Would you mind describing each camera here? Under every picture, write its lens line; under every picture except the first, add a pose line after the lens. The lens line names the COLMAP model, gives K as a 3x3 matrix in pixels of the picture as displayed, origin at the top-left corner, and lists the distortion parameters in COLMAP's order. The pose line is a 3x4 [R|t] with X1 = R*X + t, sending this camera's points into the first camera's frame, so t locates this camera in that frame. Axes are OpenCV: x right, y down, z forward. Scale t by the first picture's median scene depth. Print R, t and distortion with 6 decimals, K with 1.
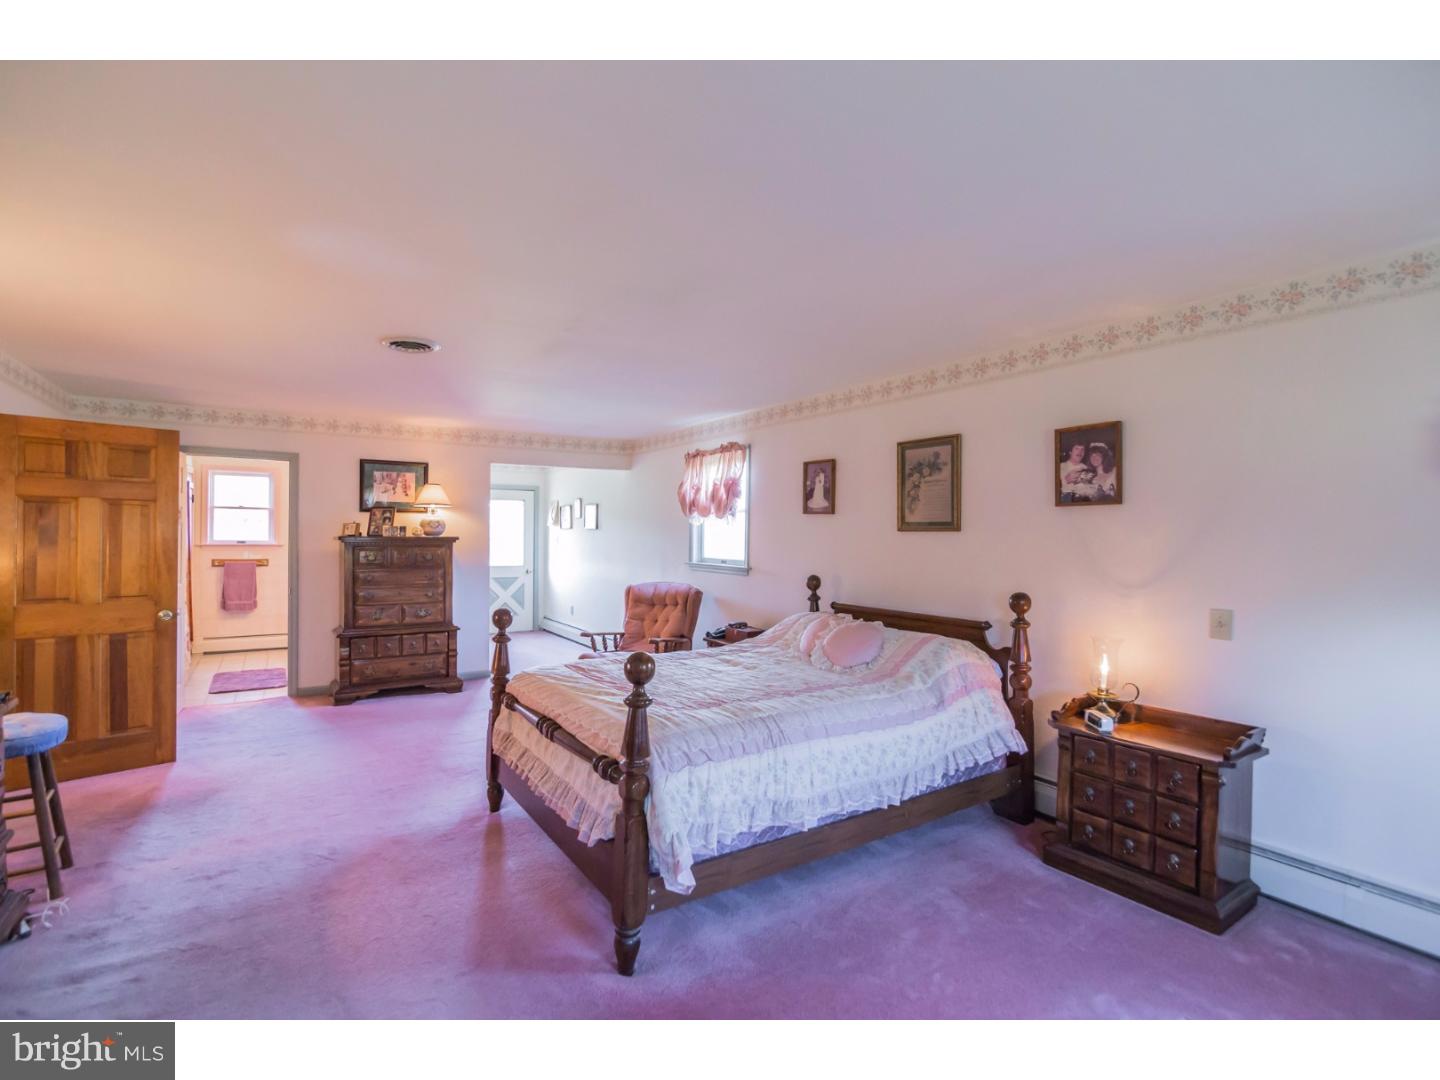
lens RADIAL K [[663.1, 0, 722.7], [0, 663.1, 539.3], [0, 0, 1]] dist [-0.015980, -0.000070]
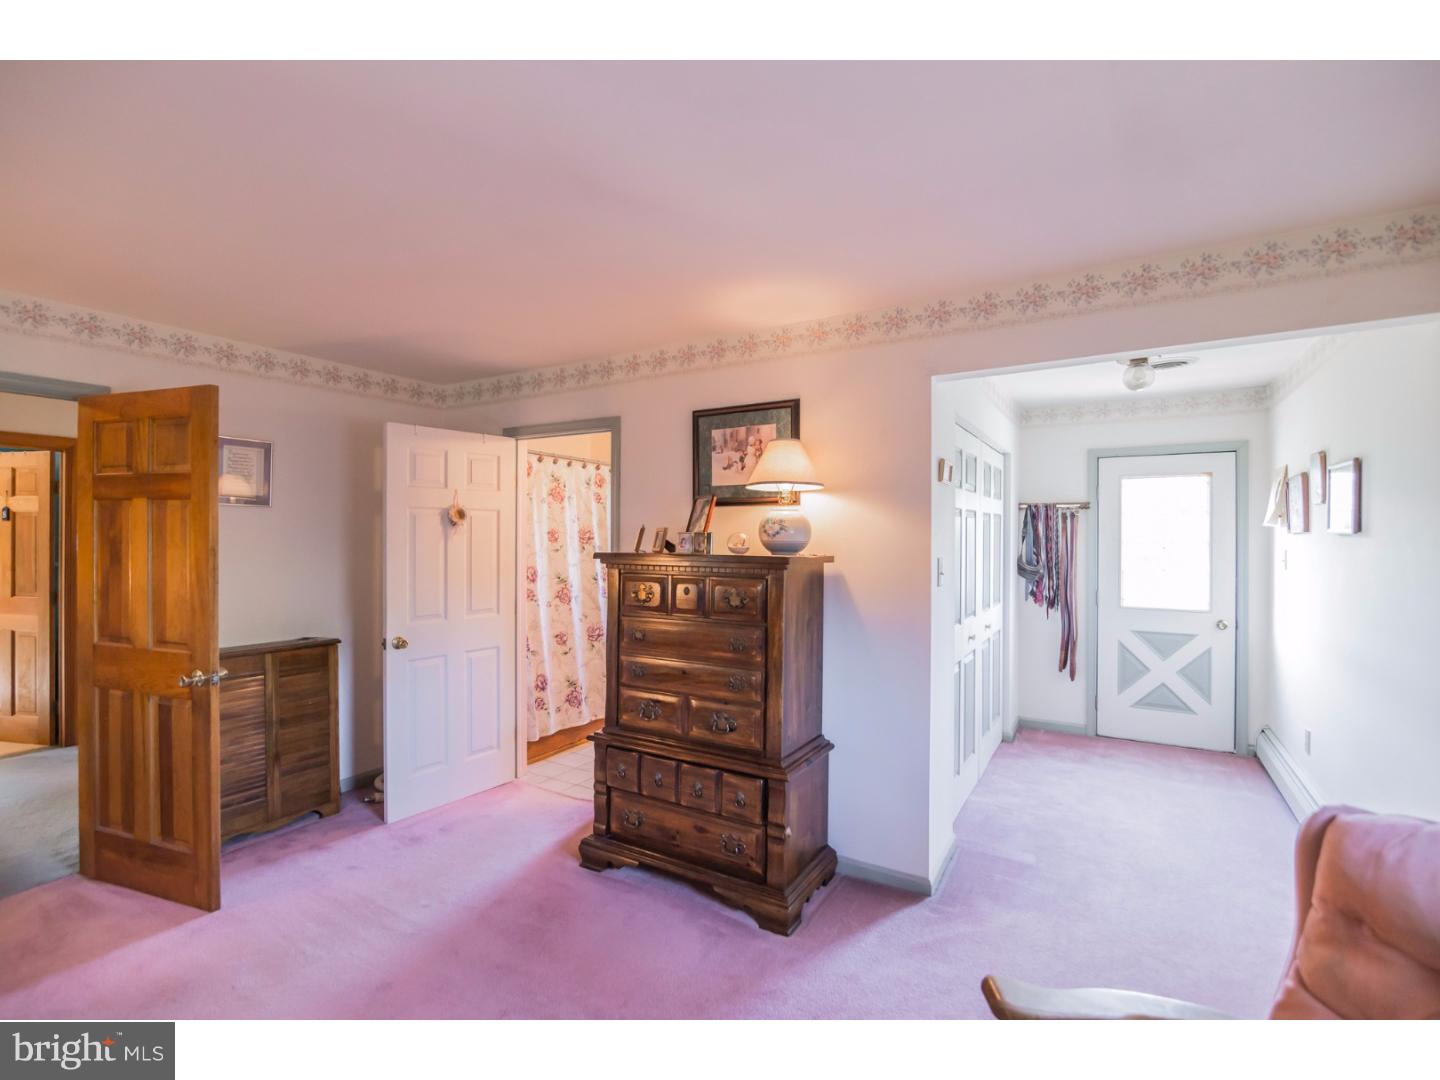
lens RADIAL K [[663.1, 0, 719.3], [0, 663.1, 538.7], [0, 0, 1]] dist [-0.015980, -0.000070]
pose [[0.427945, -0.004552, -0.903793, -0.042166], [-0.005247, 0.999958, -0.007521, -0.011690], [0.903790, 0.007961, 0.427903, 0.795180]]
